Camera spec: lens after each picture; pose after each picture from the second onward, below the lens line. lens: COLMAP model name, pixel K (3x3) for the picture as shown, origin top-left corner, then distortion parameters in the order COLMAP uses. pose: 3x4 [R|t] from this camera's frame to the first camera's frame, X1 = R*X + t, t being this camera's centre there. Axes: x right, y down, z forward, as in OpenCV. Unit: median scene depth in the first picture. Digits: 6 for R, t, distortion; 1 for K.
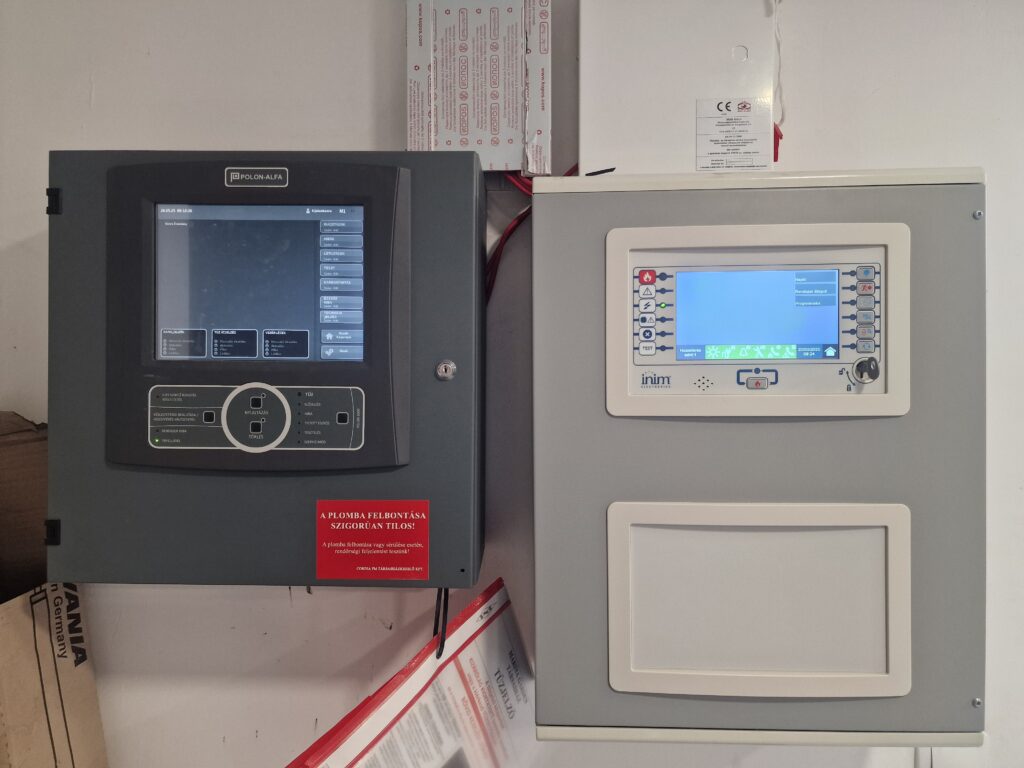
lens RADIAL K [[697.4, 0, 502.3], [0, 697.4, 378.2], [0, 0, 1]] dist [0.036296, -0.053648]
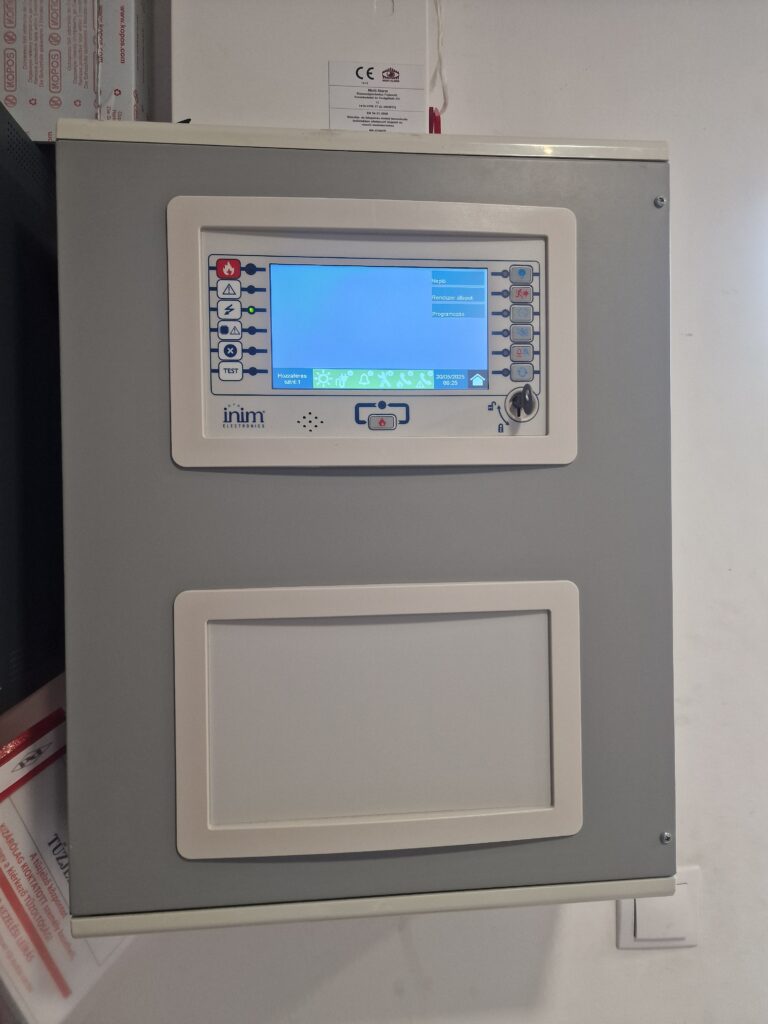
lens RADIAL K [[697.4, 0, 411.0], [0, 697.4, 520.1], [0, 0, 1]] dist [0.036296, -0.053648]
pose [[0.987571, -0.007706, 0.156986, 0.276407], [0.006735, 0.999955, 0.006718, 0.104322], [-0.157031, -0.005577, 0.987578, 0.273494]]
